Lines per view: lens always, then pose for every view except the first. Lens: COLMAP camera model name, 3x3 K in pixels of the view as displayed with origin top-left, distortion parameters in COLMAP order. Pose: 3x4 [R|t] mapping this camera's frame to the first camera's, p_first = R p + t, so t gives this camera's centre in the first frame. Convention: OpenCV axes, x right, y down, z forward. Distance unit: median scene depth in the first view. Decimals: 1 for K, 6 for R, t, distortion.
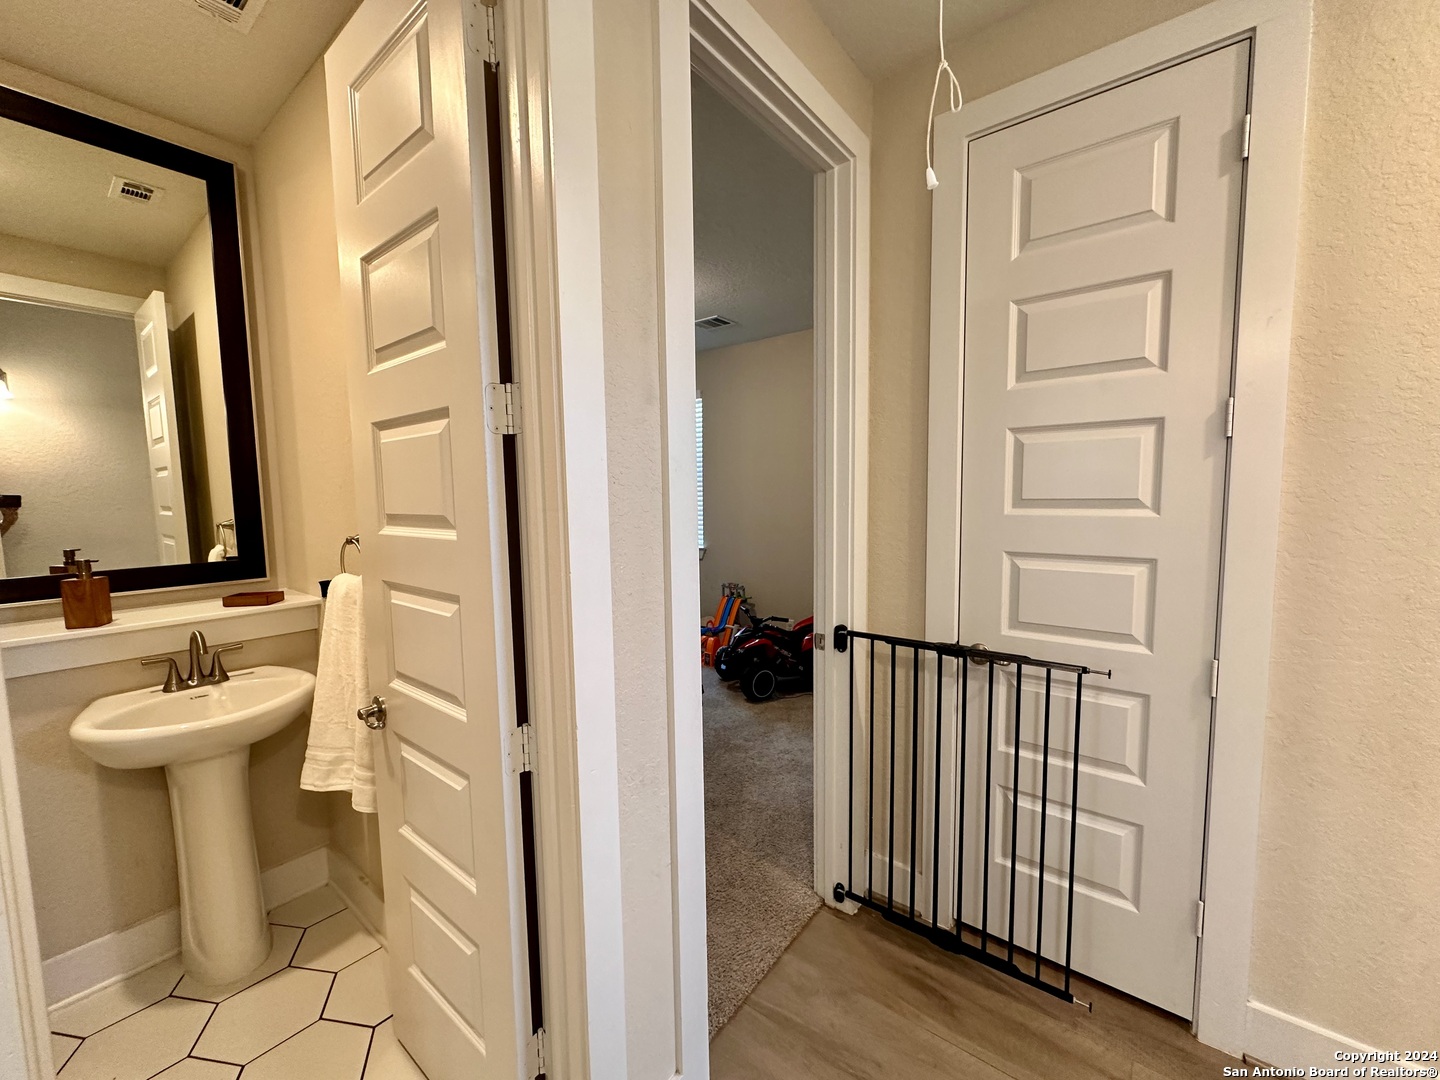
lens RADIAL K [[576.4, 0, 718.6], [0, 576.4, 542.4], [0, 0, 1]] dist [-0.002479, 0.000221]
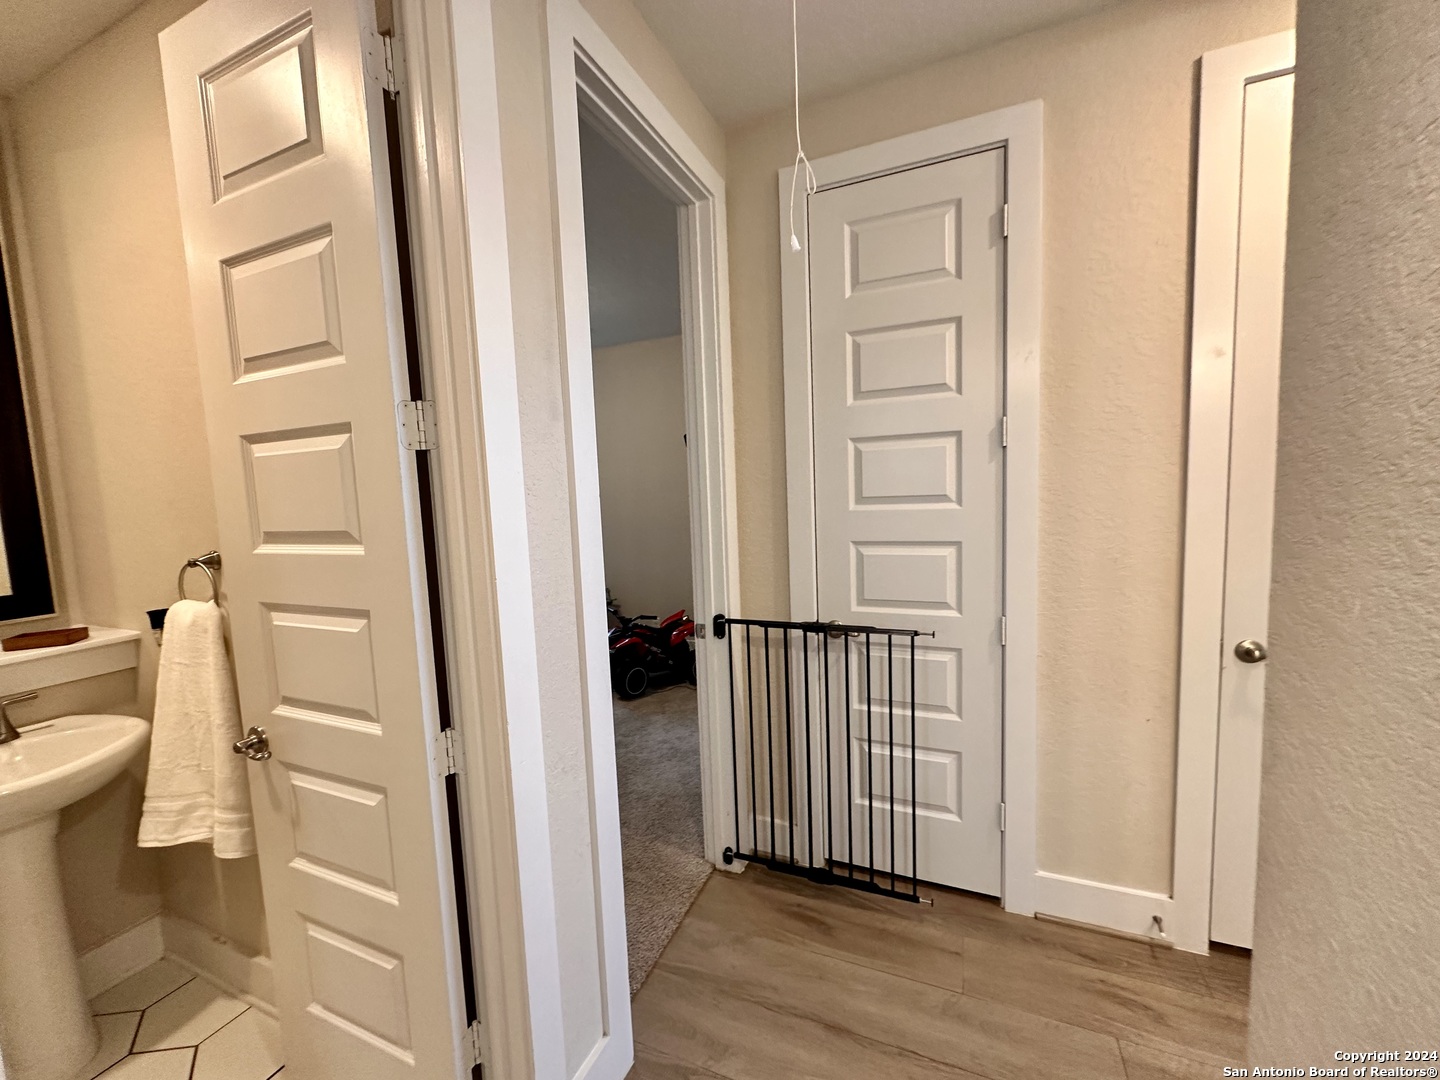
lens RADIAL K [[576.4, 0, 720.0], [0, 576.4, 542.2], [0, 0, 1]] dist [-0.002479, 0.000221]
pose [[0.964799, -0.046855, 0.258780, -0.078632], [0.047287, 0.998871, 0.004558, -0.000749], [-0.258702, 0.007839, 0.965925, -0.087572]]
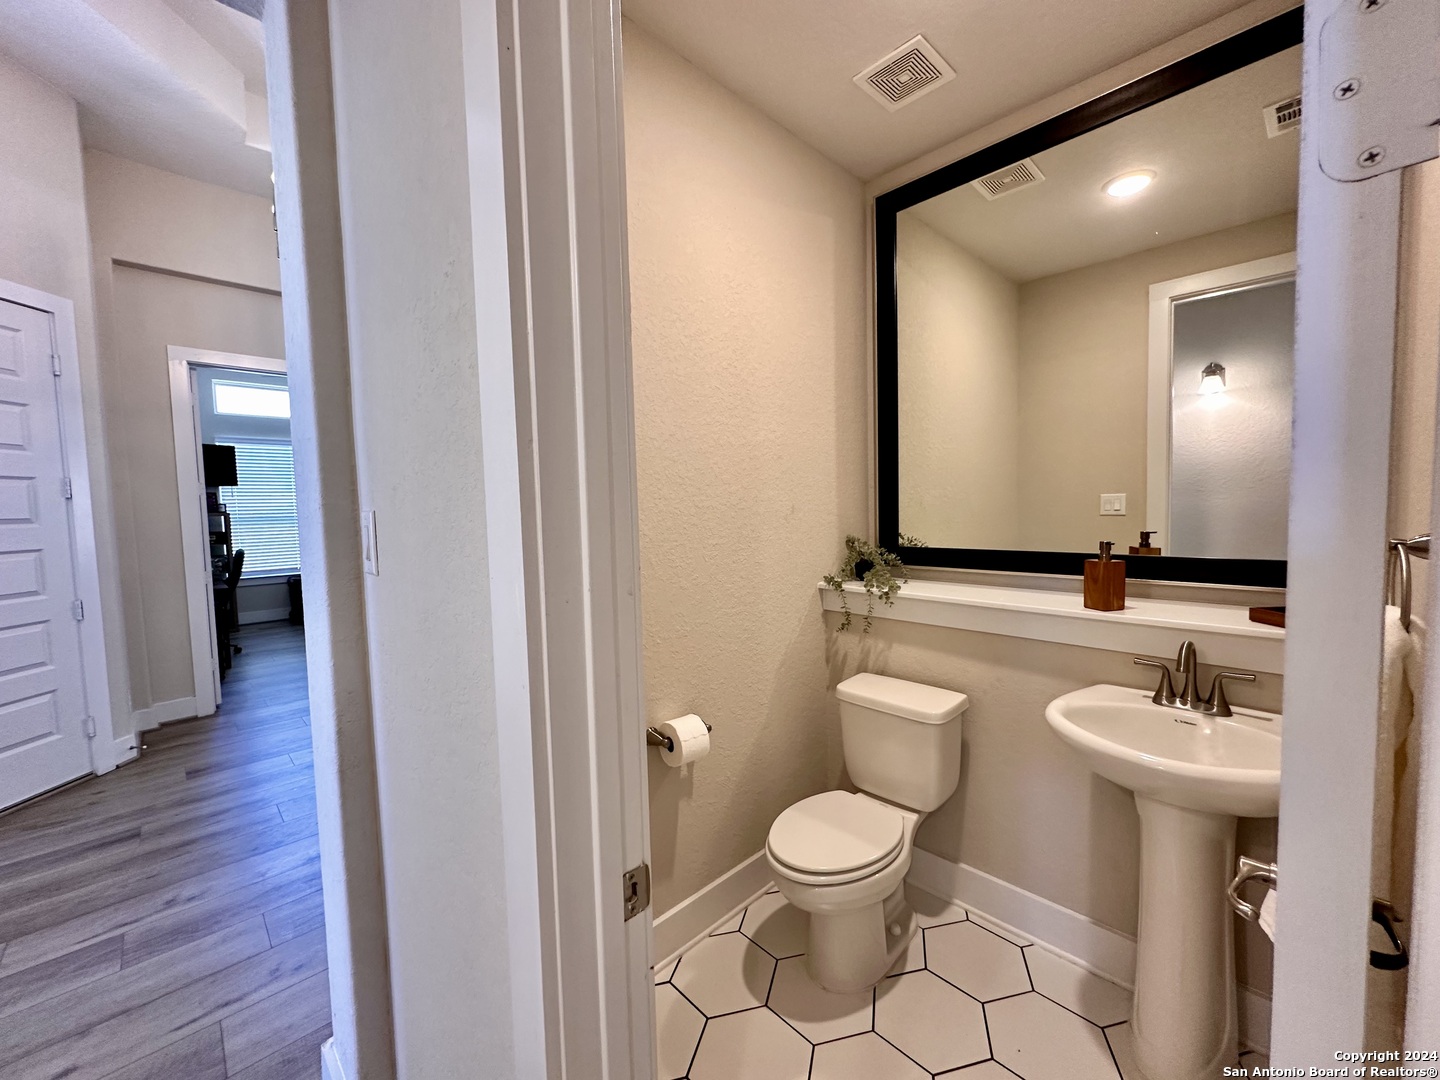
lens RADIAL K [[576.4, 0, 719.4], [0, 576.4, 539.3], [0, 0, 1]] dist [-0.002479, 0.000221]
pose [[-0.133816, 0.076581, -0.988043, -0.042672], [-0.066175, 0.994094, 0.086012, -0.013116], [0.988794, 0.076893, -0.127958, 0.475560]]
